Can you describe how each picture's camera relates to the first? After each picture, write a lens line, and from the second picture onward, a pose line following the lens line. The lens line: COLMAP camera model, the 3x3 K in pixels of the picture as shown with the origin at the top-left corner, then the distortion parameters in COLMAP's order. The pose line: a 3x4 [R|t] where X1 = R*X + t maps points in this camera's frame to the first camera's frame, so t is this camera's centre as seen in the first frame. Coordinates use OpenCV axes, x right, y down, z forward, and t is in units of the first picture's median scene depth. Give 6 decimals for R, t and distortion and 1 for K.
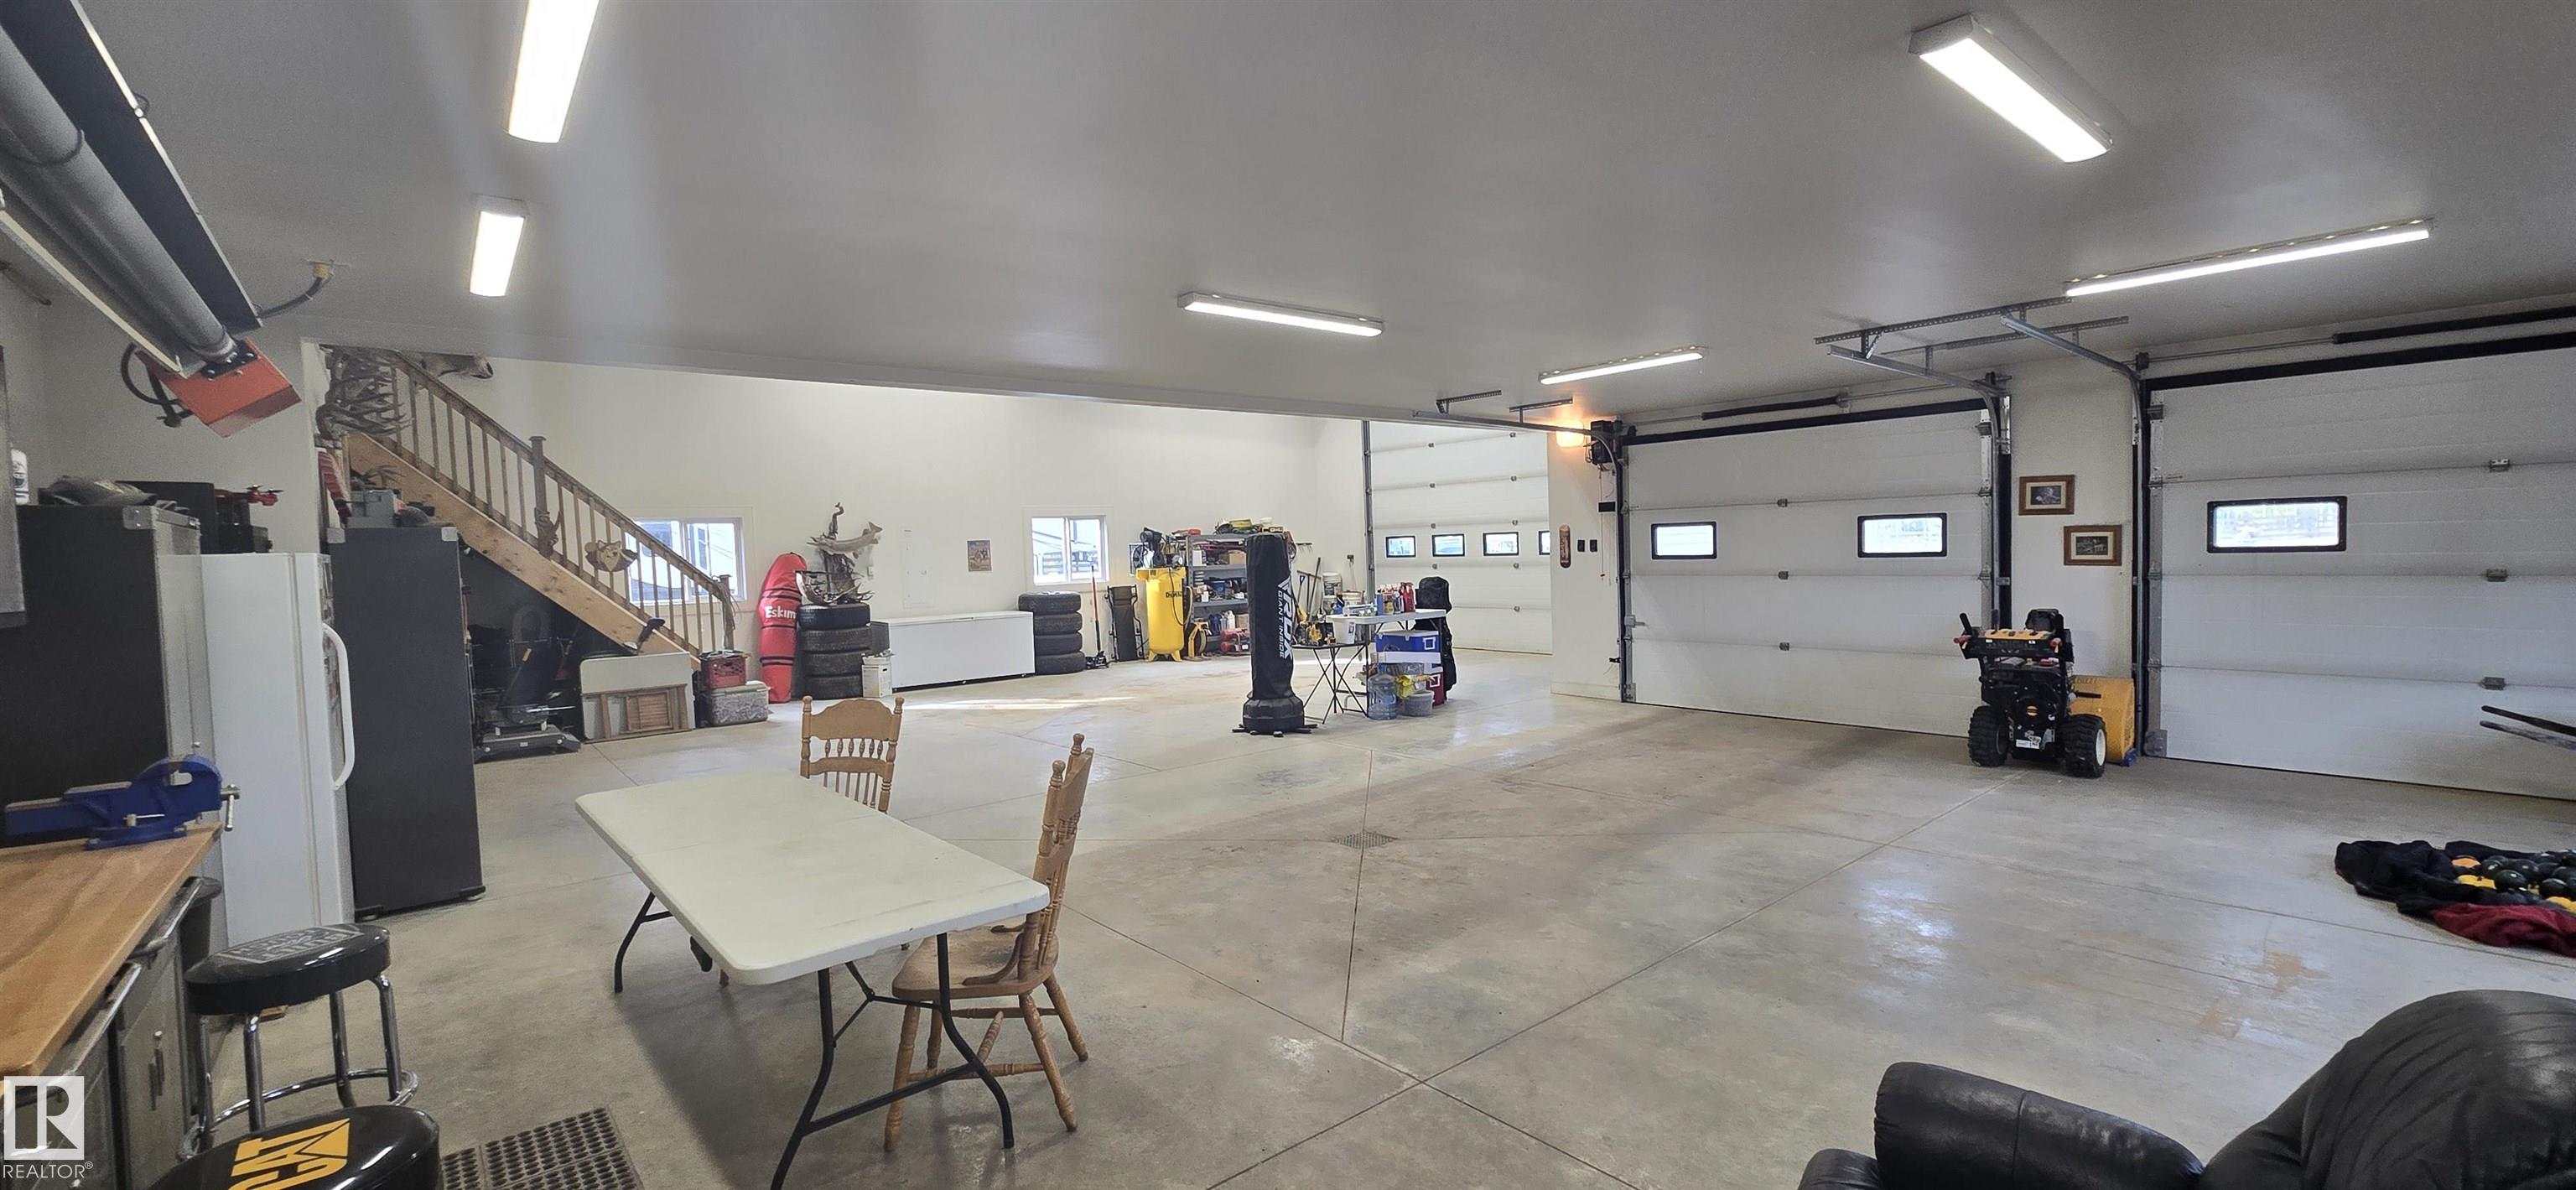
lens RADIAL K [[1050.2, 0, 1292.1], [0, 1050.2, 595.7], [0, 0, 1]] dist [-0.001822, 0.000703]
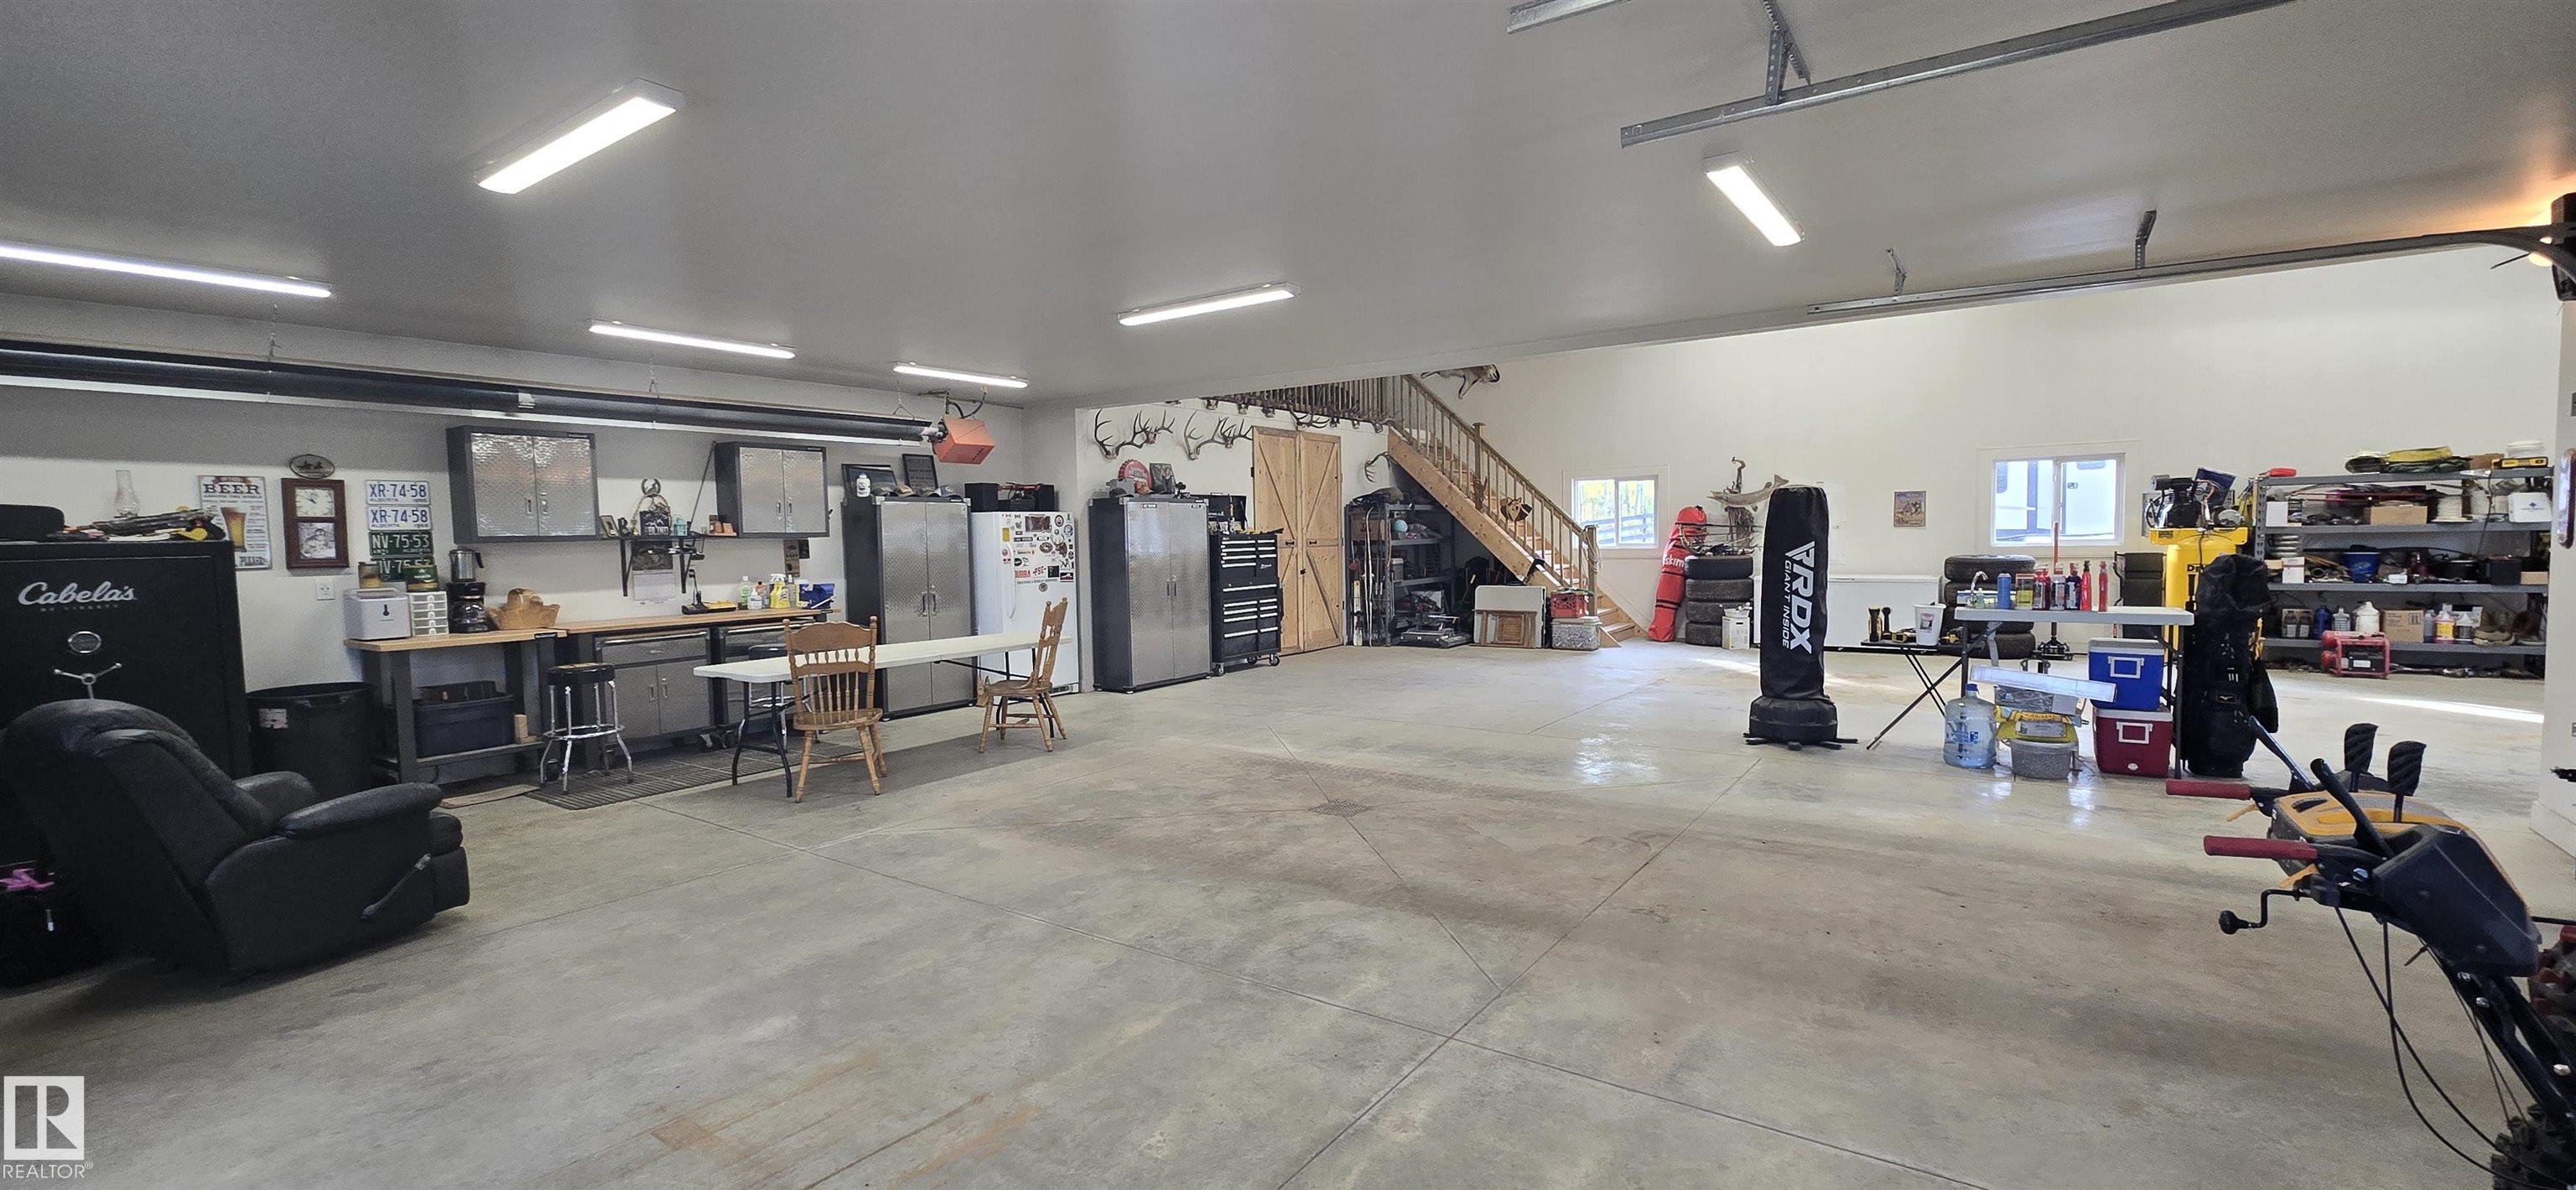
lens RADIAL K [[1050.2, 0, 1297.2], [0, 1050.2, 597.1], [0, 0, 1]] dist [-0.001822, 0.000703]
pose [[0.258406, 0.086409, -0.962164, 0.566311], [-0.035204, 0.996172, 0.080008, -0.023655], [0.965395, 0.013197, 0.260458, 0.404936]]
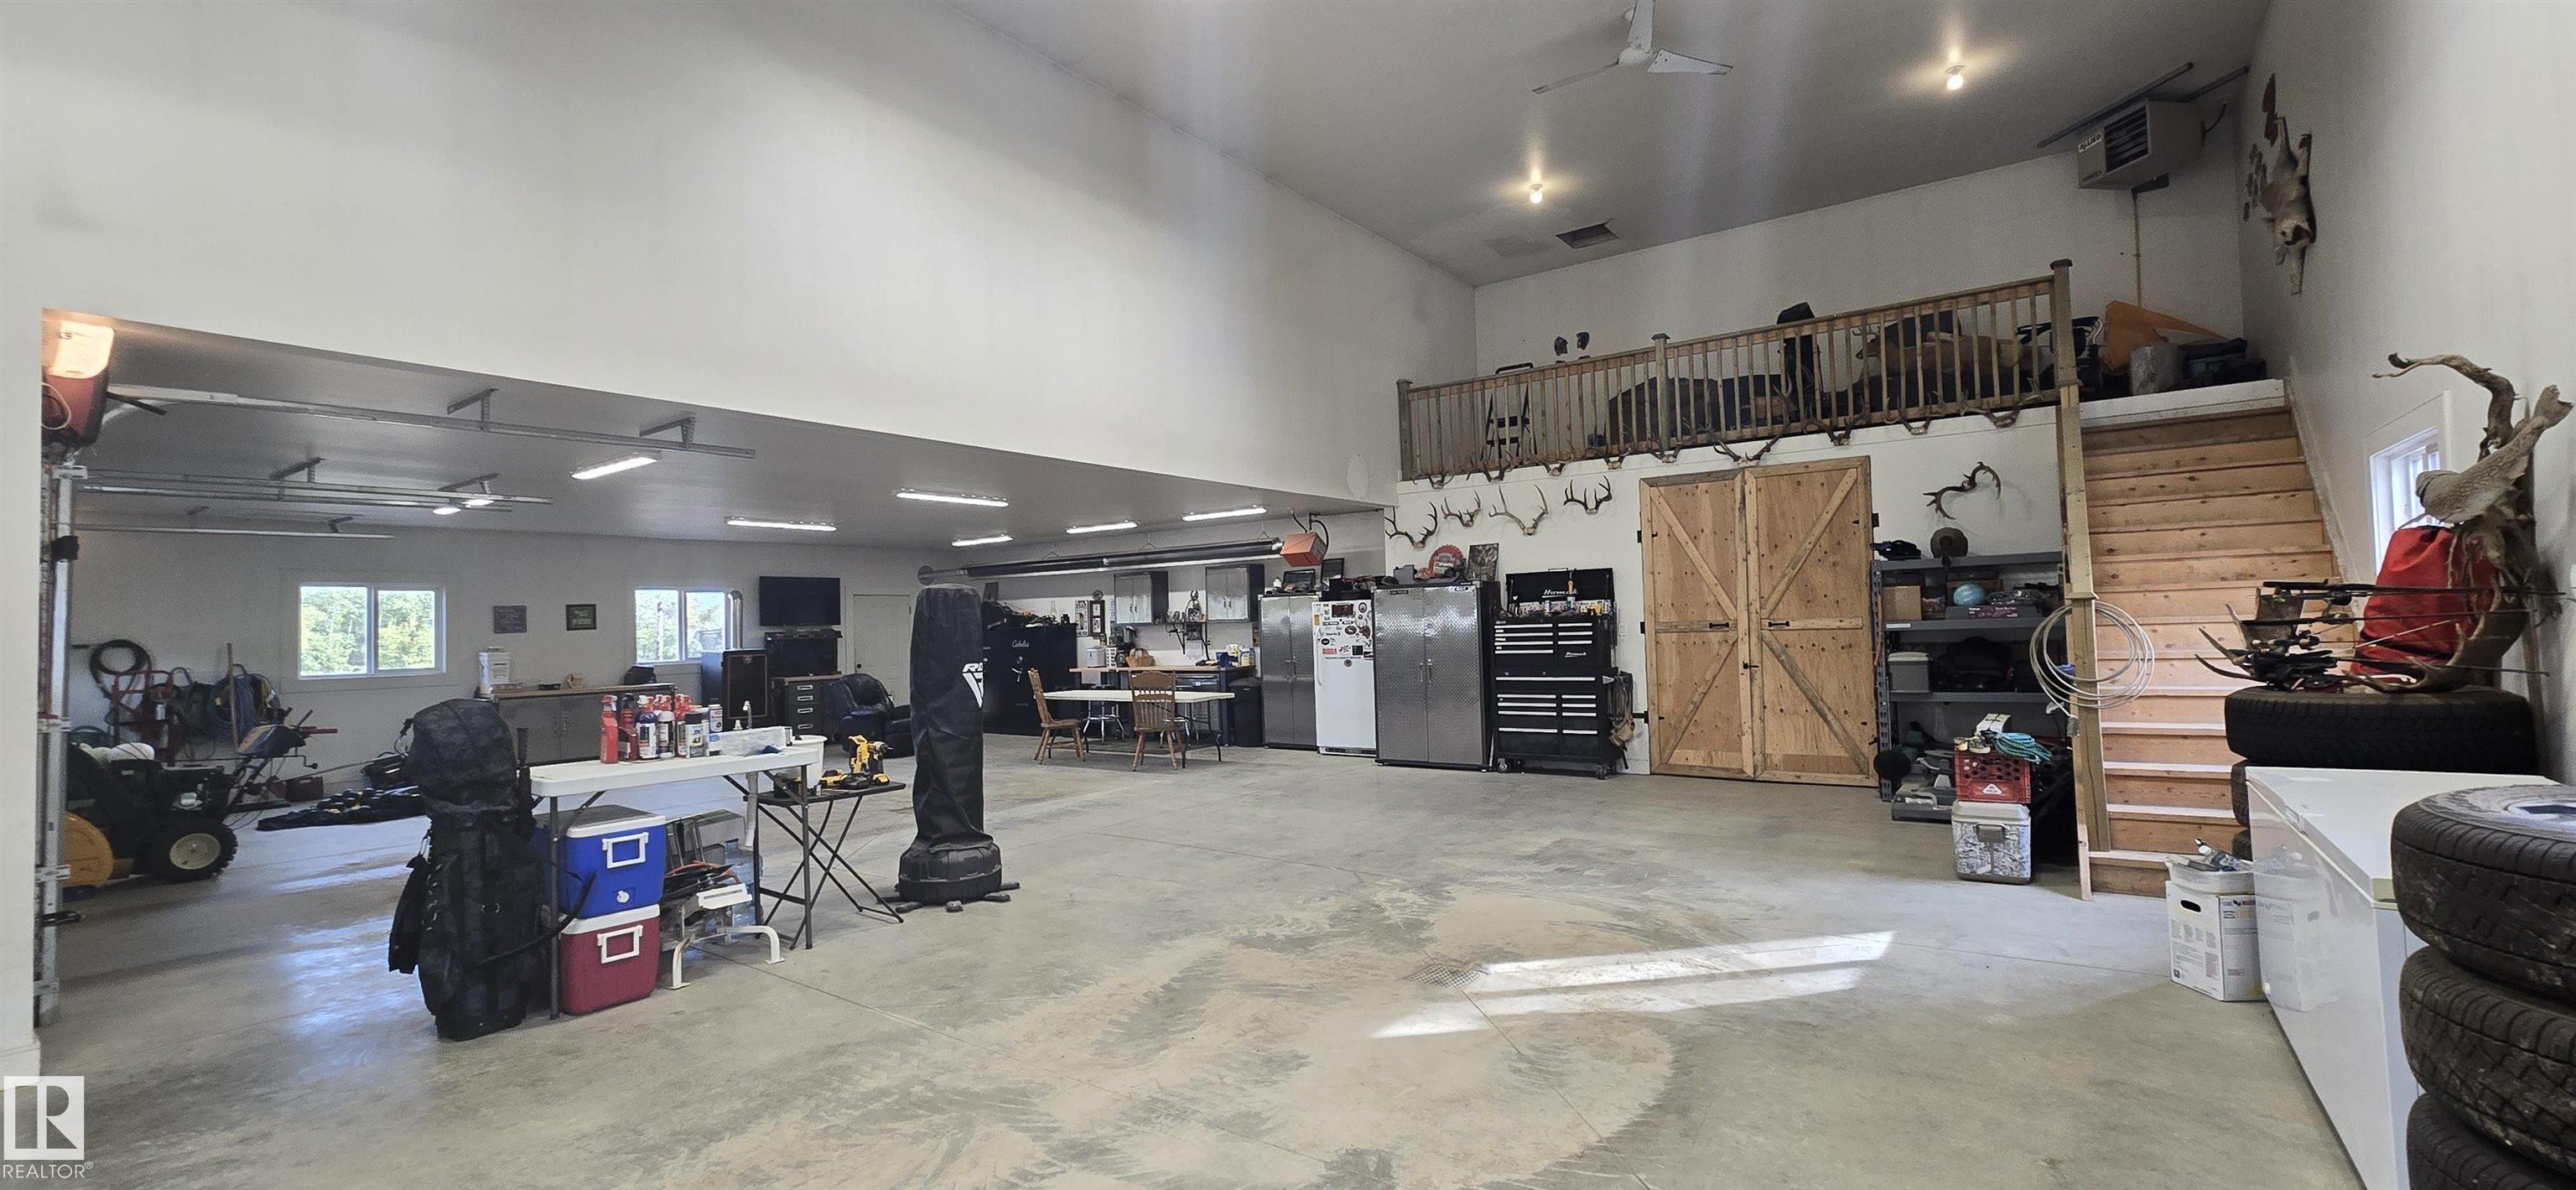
lens RADIAL K [[1050.2, 0, 1295.8], [0, 1050.2, 585.4], [0, 0, 1]] dist [-0.001822, 0.000703]
pose [[-0.968209, 0.047881, -0.245519, -0.059166], [0.045983, 0.998852, 0.013463, -0.050649], [0.245881, 0.001745, -0.969298, 1.502458]]
